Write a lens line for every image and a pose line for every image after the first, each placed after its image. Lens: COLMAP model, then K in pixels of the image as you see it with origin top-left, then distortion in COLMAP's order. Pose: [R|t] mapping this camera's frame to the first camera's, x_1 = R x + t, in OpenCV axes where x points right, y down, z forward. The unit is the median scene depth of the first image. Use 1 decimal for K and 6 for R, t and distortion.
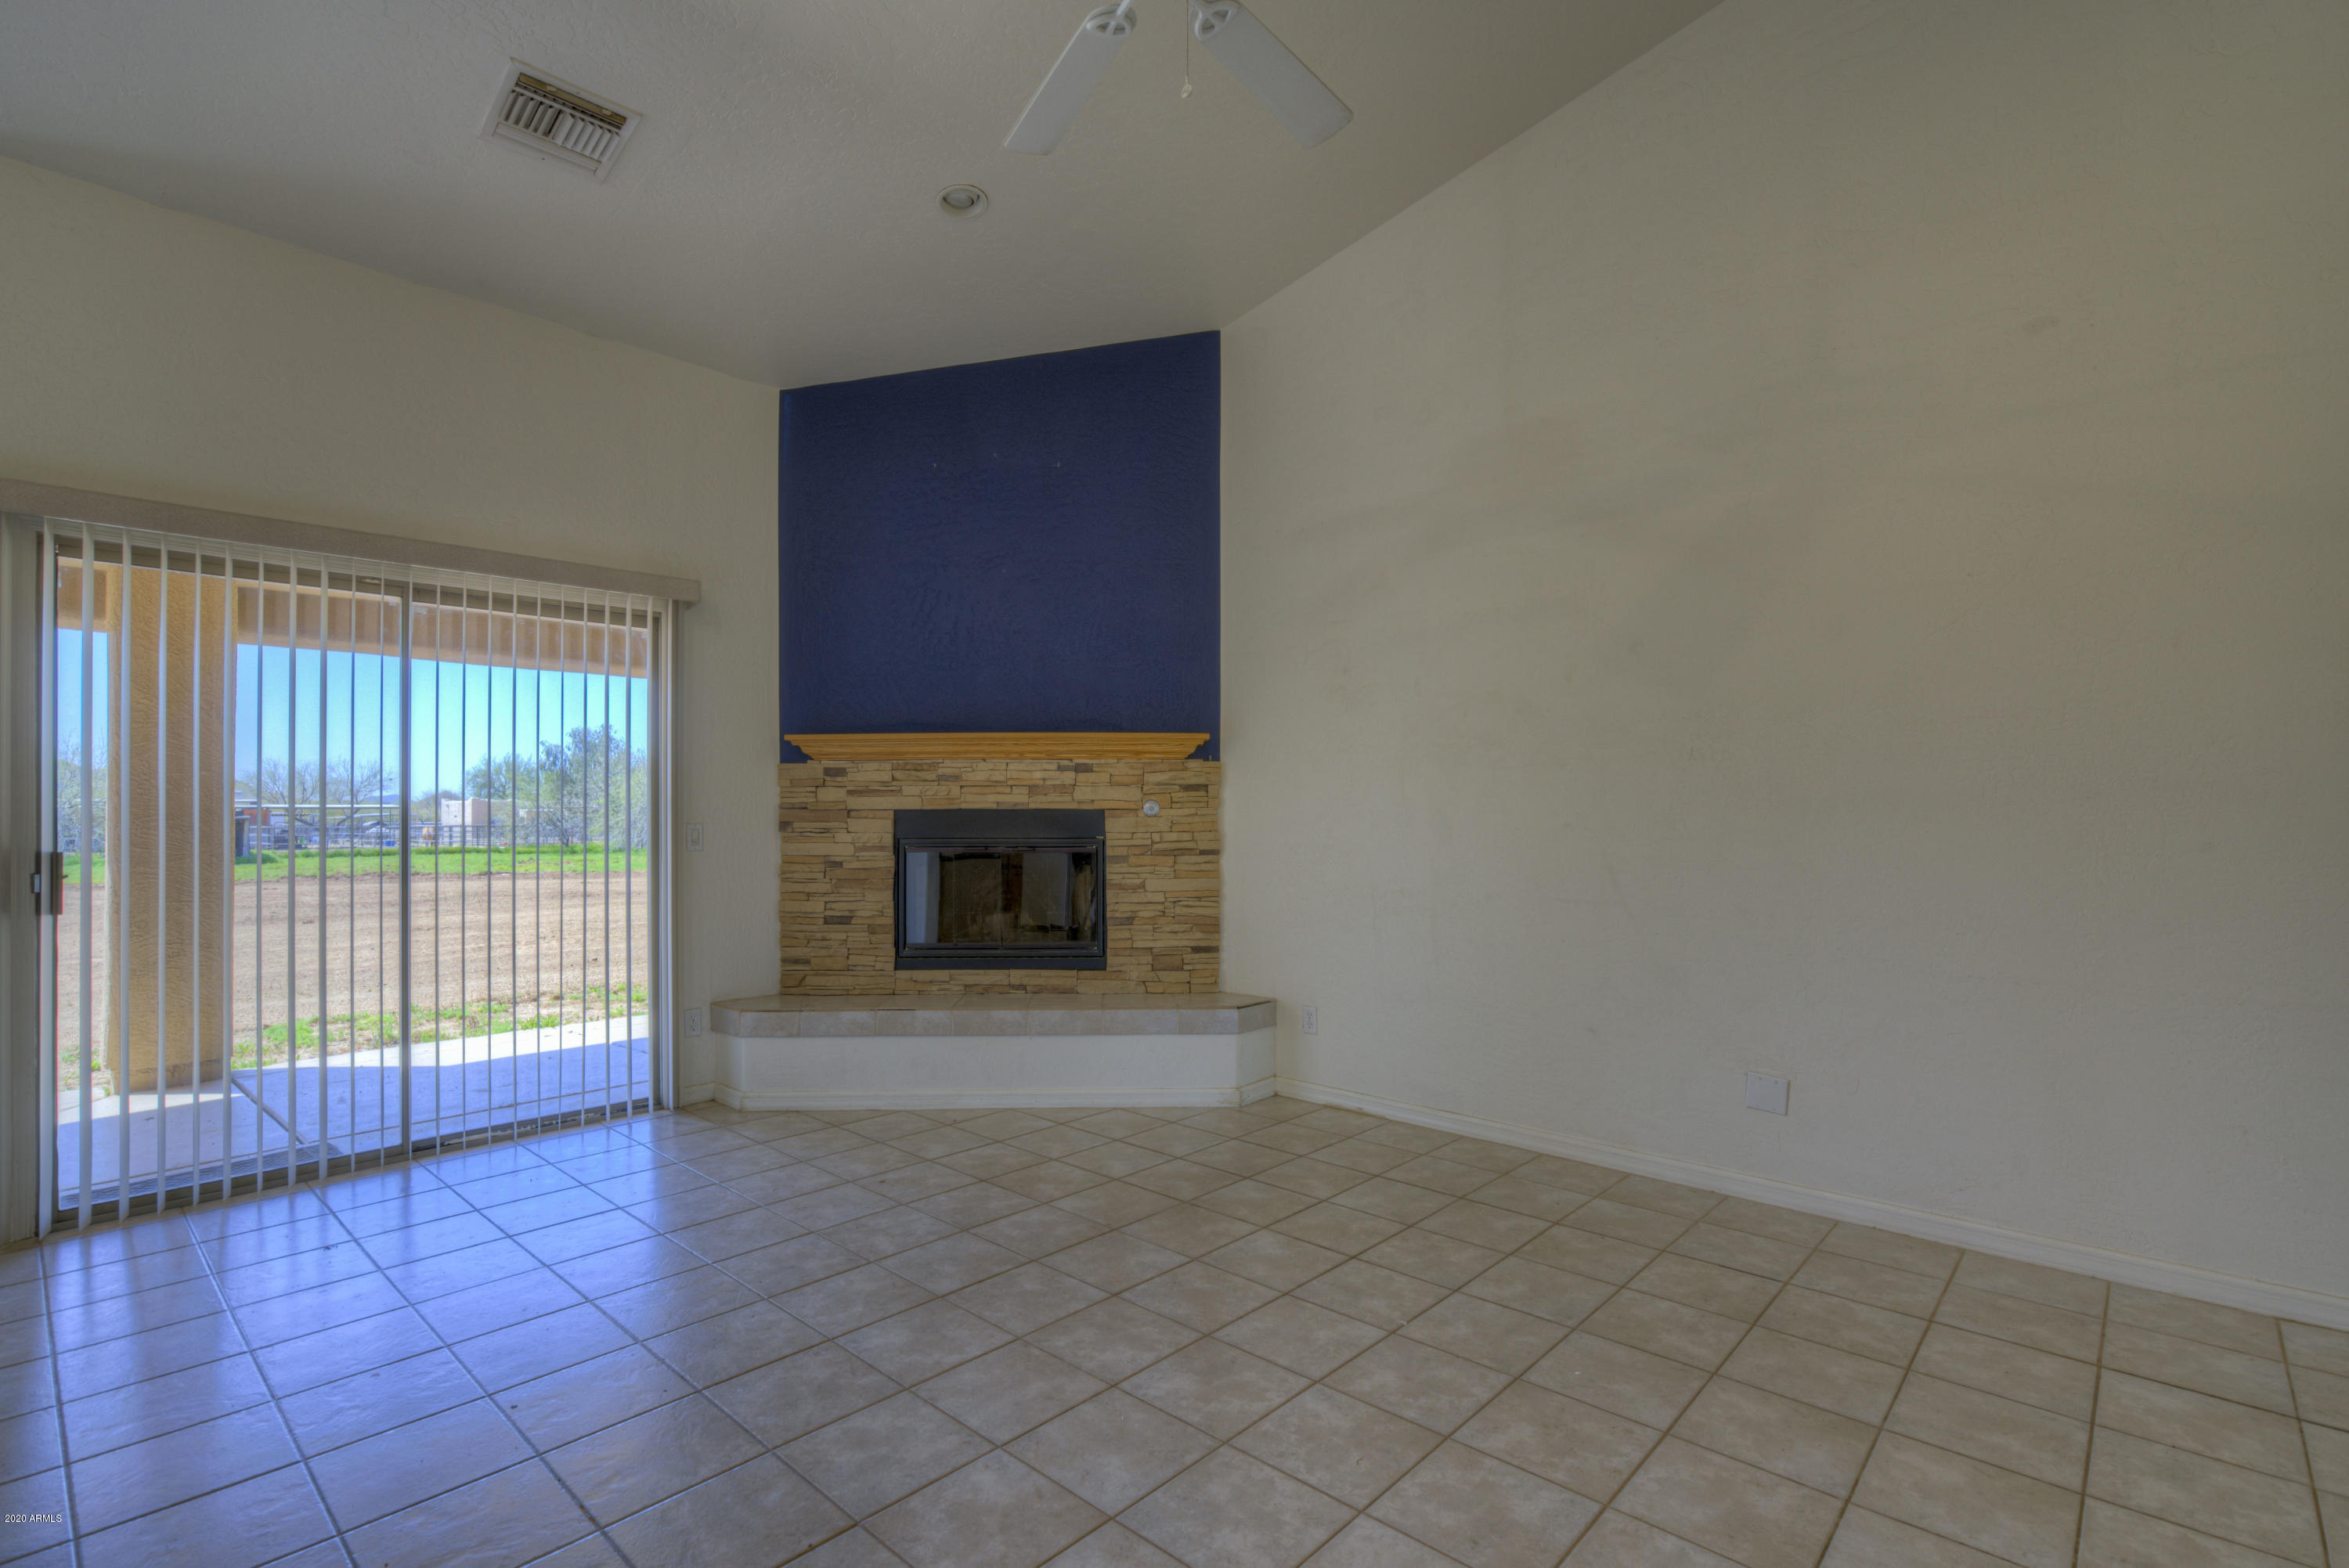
lens RADIAL K [[1111.1, 0, 1117.7], [0, 1111.1, 822.7], [0, 0, 1]] dist [-0.012384, 0.006690]
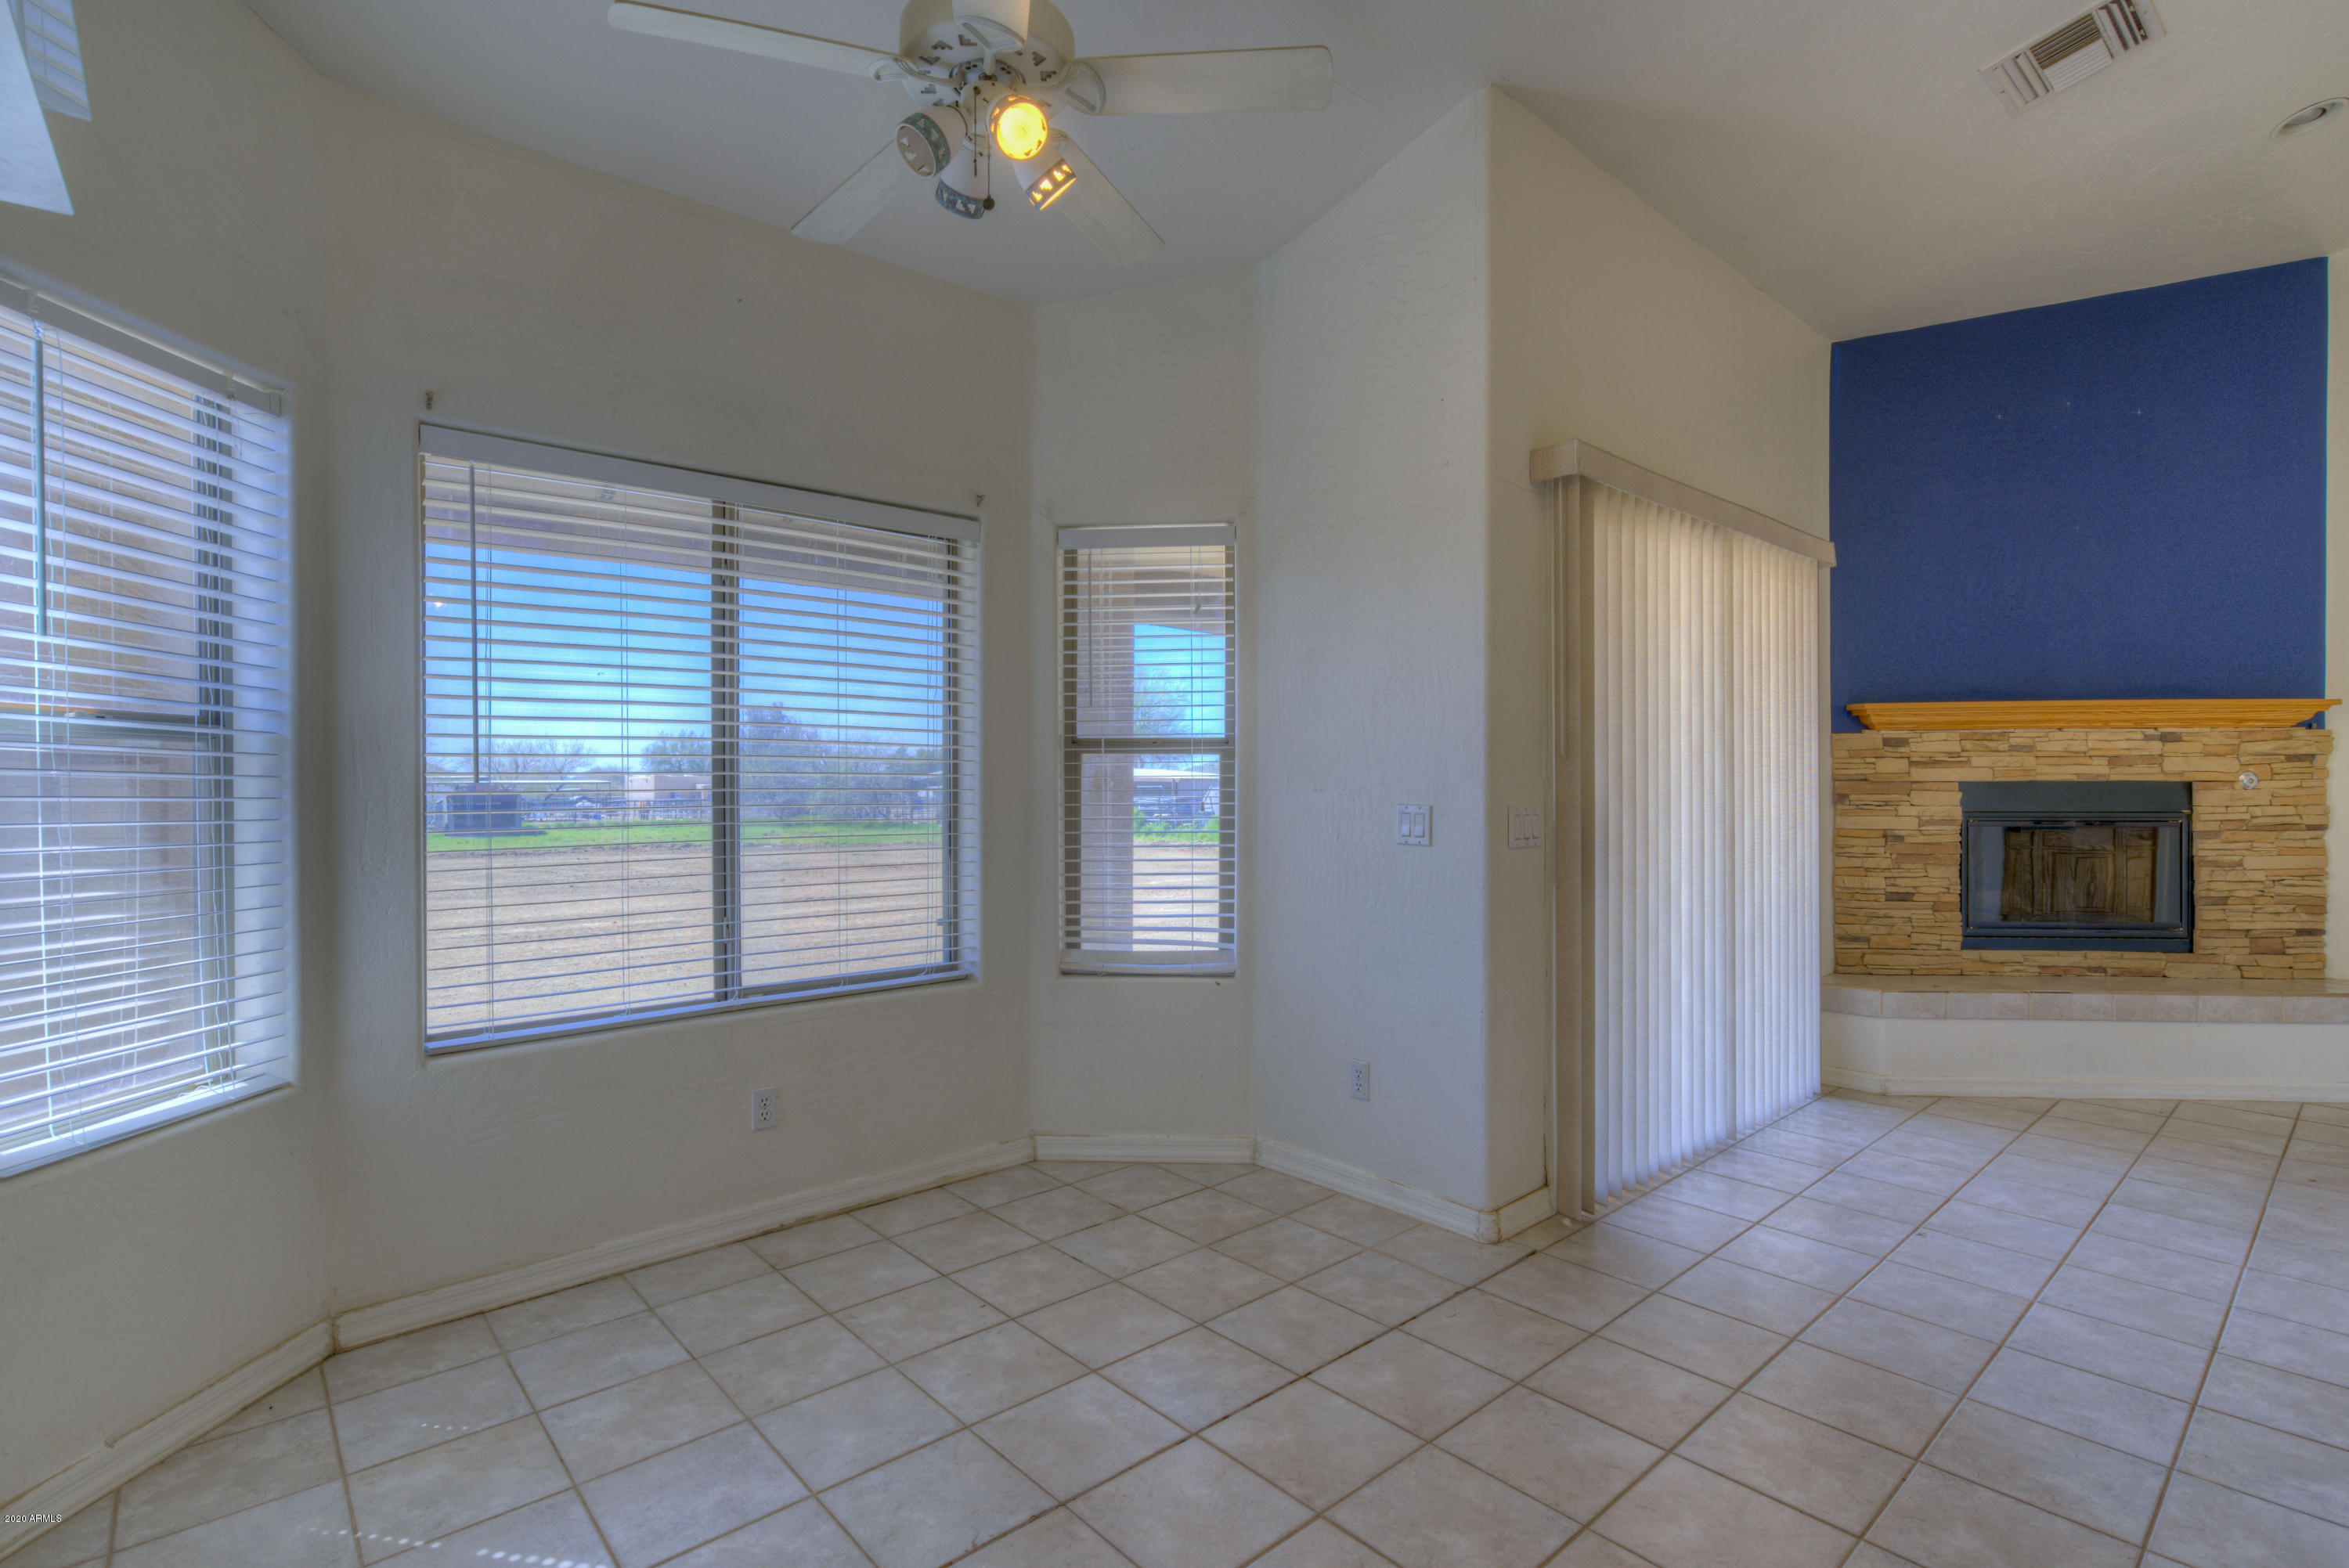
lens RADIAL K [[1111.1, 0, 1125.7], [0, 1111.1, 777.9], [0, 0, 1]] dist [-0.012384, 0.006690]
pose [[0.995633, 0.000145, -0.093352, -0.828319], [-0.002137, 0.999772, -0.021234, 0.006867], [0.093327, 0.021341, 0.995407, -0.014006]]
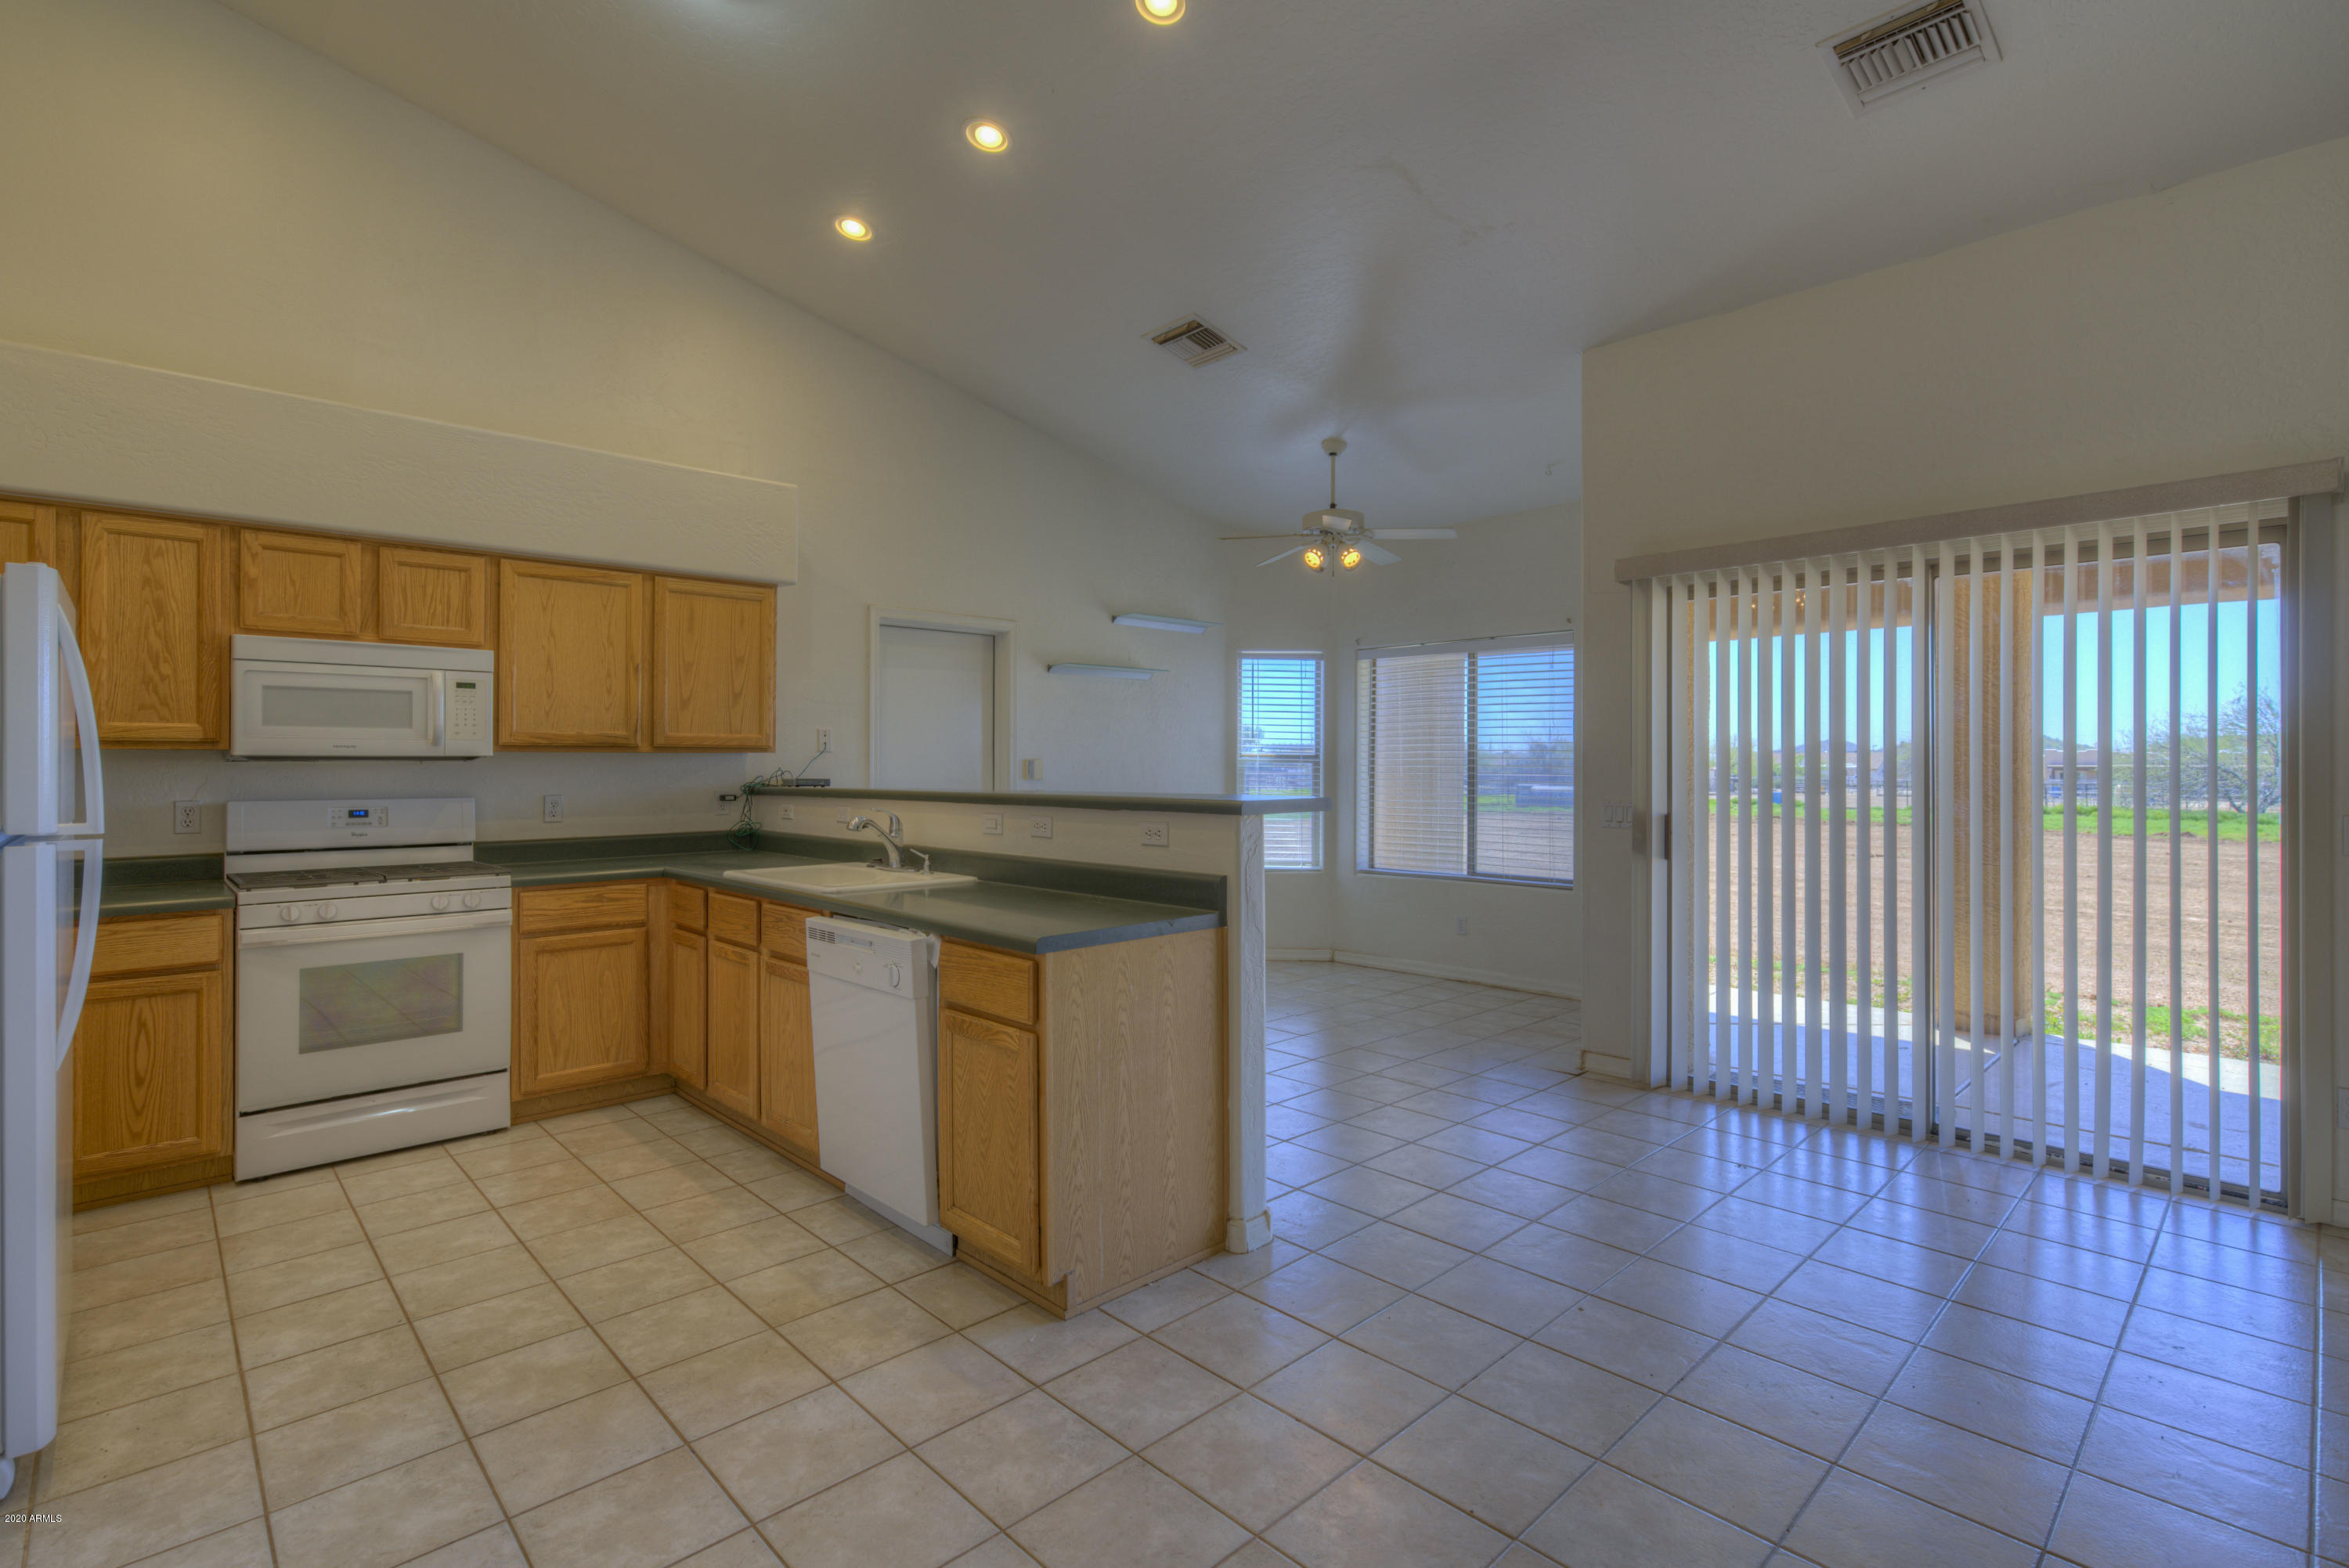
lens RADIAL K [[1111.1, 0, 1184.2], [0, 1111.1, 748.5], [0, 0, 1]] dist [-0.012384, 0.006690]
pose [[-0.023428, -0.010353, -0.999672, 0.281831], [-0.024275, 0.999657, -0.009784, -0.013177], [0.999431, 0.024038, -0.023671, 0.280322]]
